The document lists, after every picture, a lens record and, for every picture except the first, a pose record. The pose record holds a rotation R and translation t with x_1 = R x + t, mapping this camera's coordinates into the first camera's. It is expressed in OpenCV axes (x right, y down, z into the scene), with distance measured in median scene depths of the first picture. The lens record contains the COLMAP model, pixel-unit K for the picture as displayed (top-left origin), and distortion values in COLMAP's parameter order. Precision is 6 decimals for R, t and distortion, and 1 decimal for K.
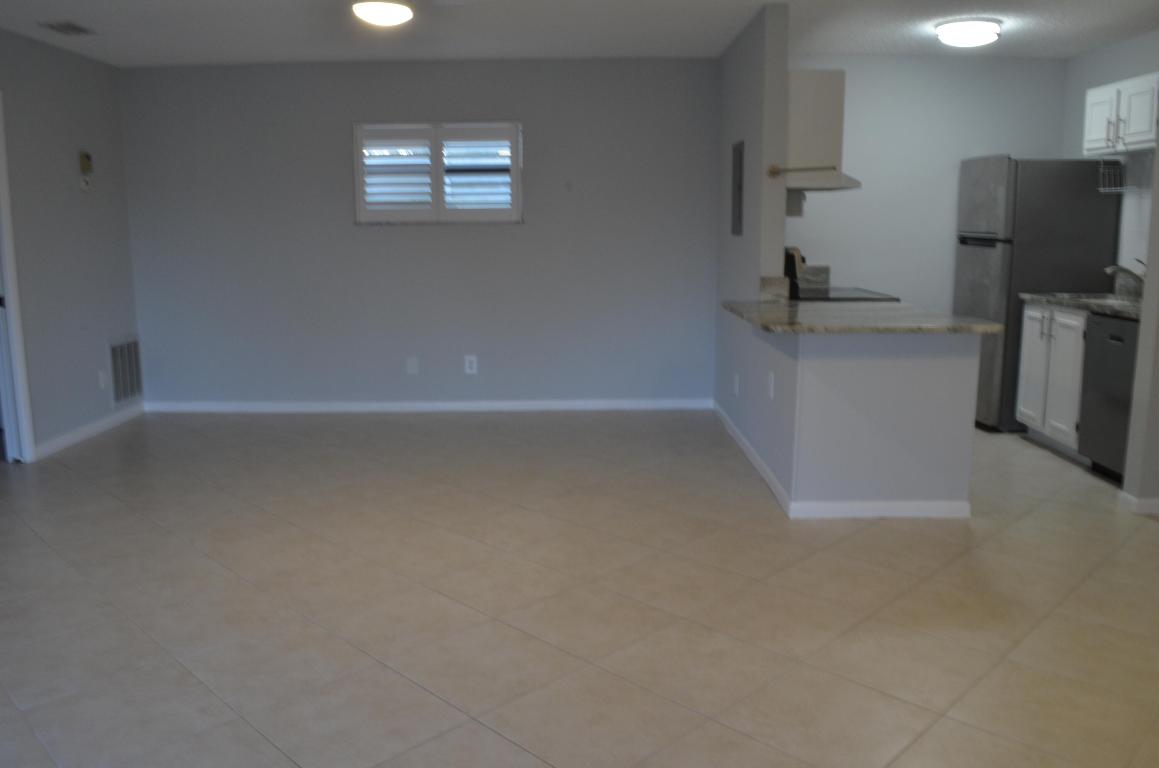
lens RADIAL K [[913.8, 0, 580.9], [0, 913.8, 388.0], [0, 0, 1]] dist [-0.087031, -0.004318]
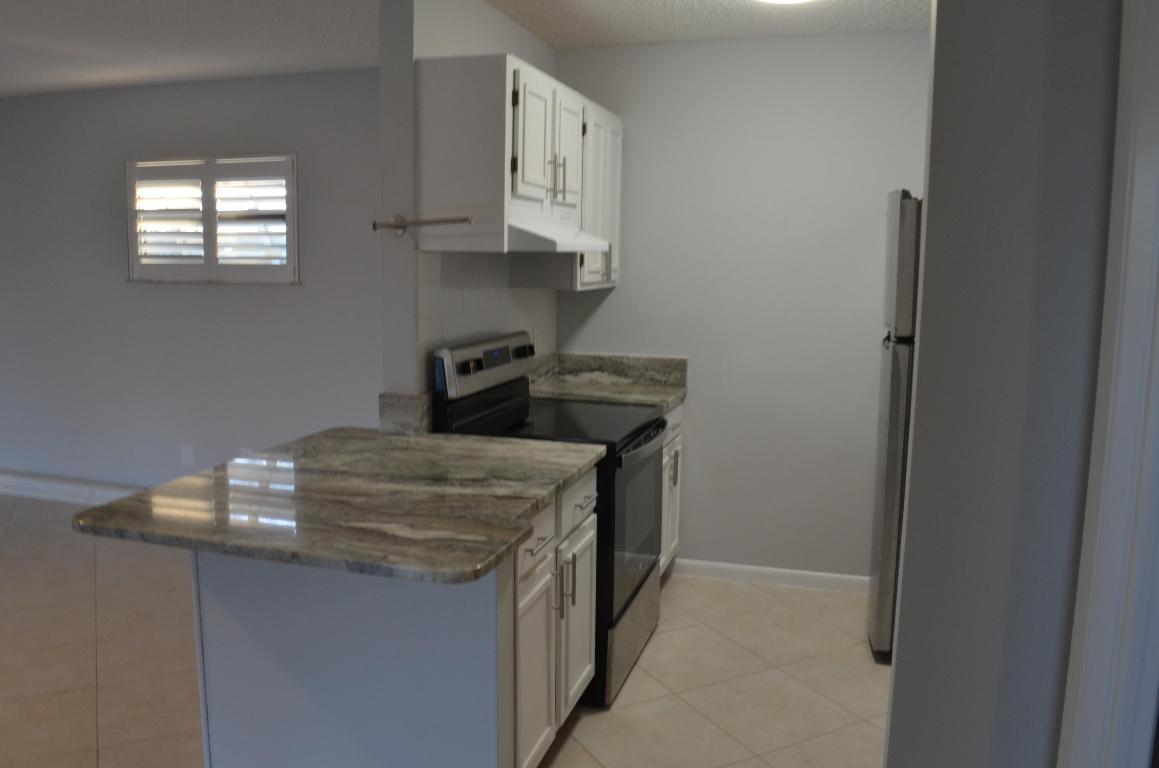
lens RADIAL K [[913.8, 0, 579.5], [0, 913.8, 376.8], [0, 0, 1]] dist [-0.087031, -0.004318]
pose [[0.955135, 0.055951, -0.290836, 0.395582], [-0.068926, 0.997023, -0.034553, -0.094505], [0.288037, 0.053049, 0.956149, 0.345170]]
